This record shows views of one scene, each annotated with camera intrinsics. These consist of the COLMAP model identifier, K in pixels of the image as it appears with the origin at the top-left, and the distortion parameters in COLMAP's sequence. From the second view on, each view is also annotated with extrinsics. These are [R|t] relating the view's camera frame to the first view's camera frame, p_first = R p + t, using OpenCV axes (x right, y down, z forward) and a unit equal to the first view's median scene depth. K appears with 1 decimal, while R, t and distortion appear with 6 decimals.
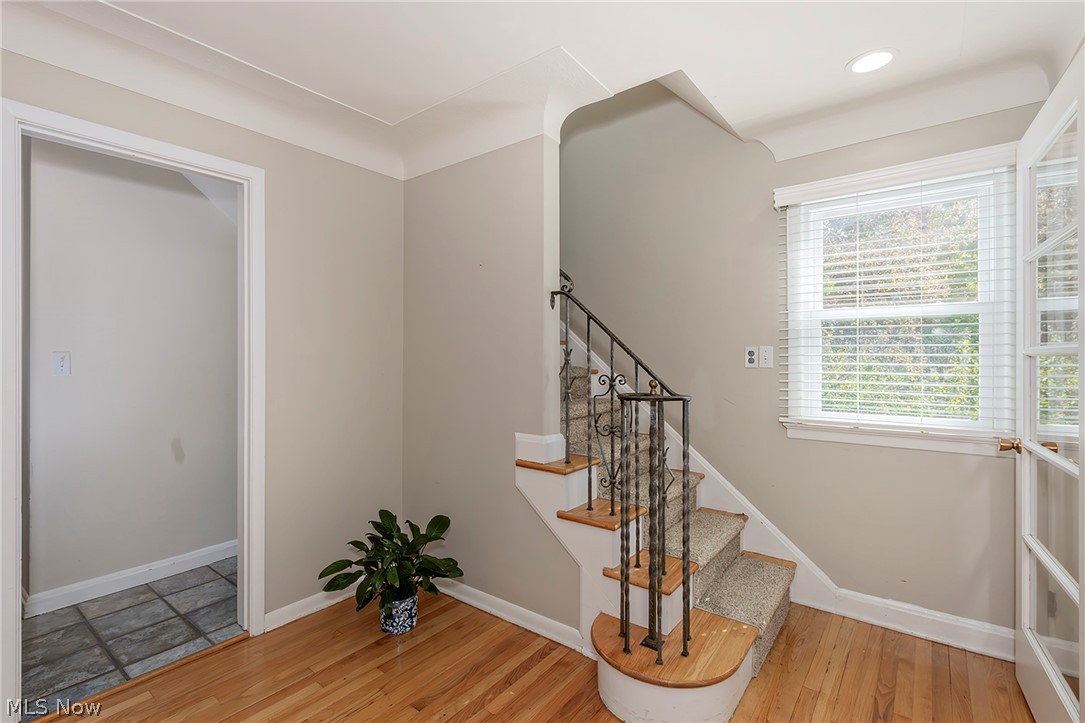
lens RADIAL K [[496.4, 0, 544.4], [0, 496.4, 363.5], [0, 0, 1]] dist [0.005851, -0.000262]
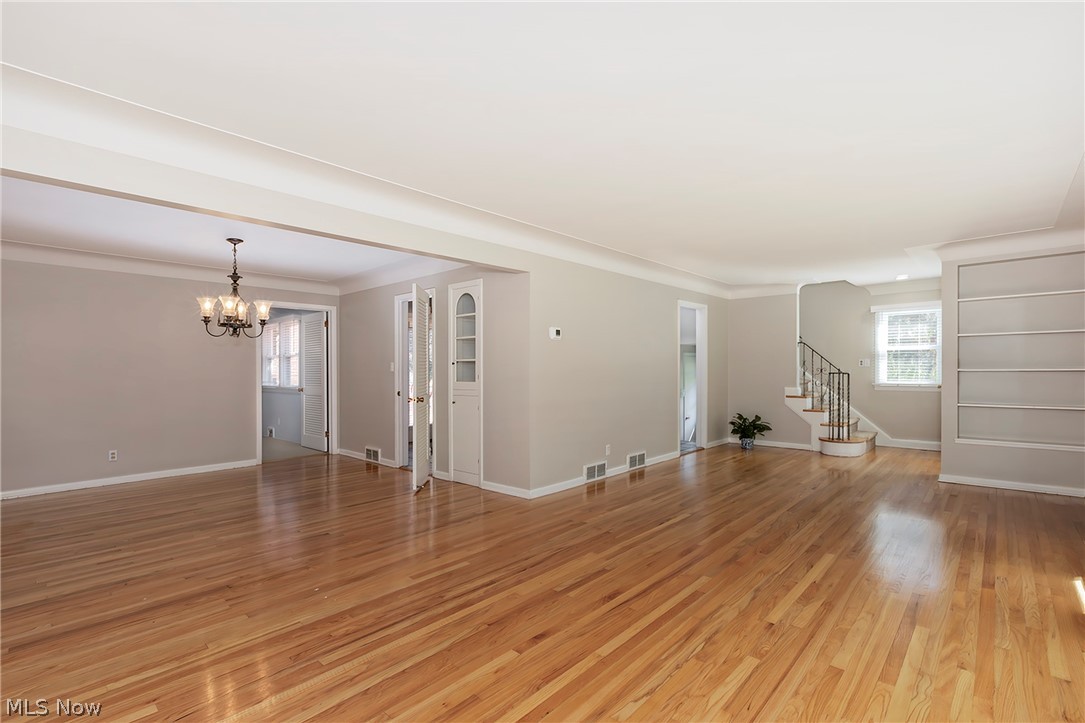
lens RADIAL K [[496.4, 0, 575.4], [0, 496.4, 375.0], [0, 0, 1]] dist [0.005851, -0.000262]
pose [[0.998183, -0.000258, -0.060253, -1.213068], [0.000115, 0.999997, -0.002370, 0.072048], [0.060254, 0.002359, 0.998180, -2.249064]]
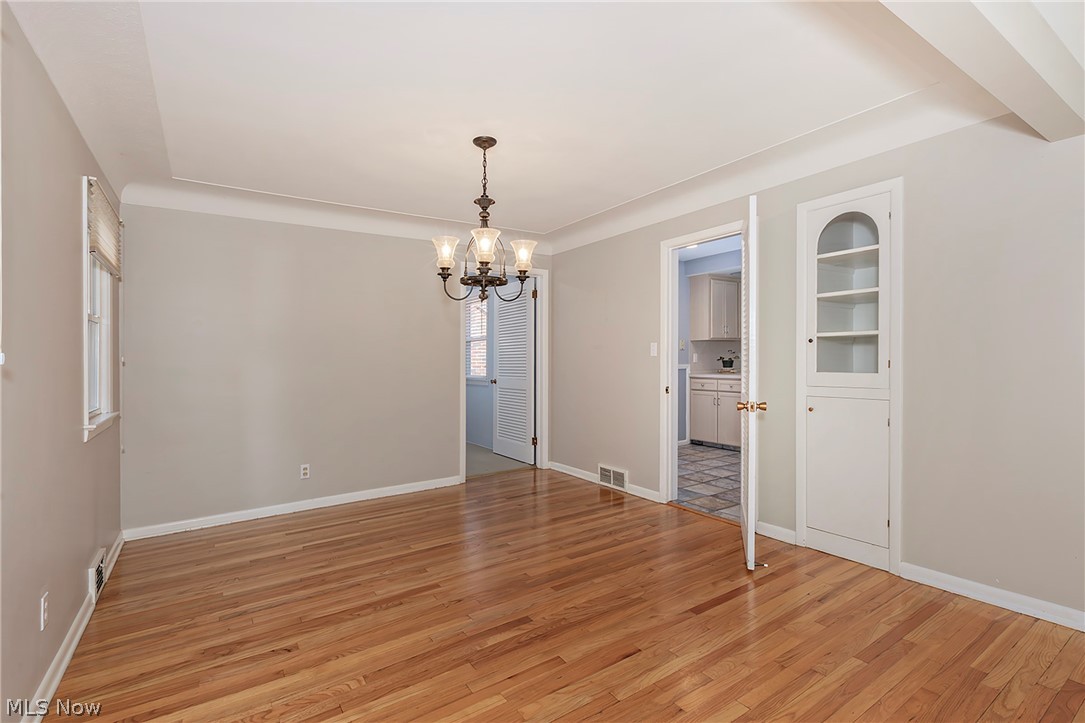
lens RADIAL K [[496.4, 0, 541.6], [0, 496.4, 354.1], [0, 0, 1]] dist [0.005851, -0.000262]
pose [[0.950103, -0.010953, -0.311744, -2.225236], [0.005330, 0.999807, -0.018885, 0.069418], [0.311890, 0.016281, 0.949979, -1.412640]]
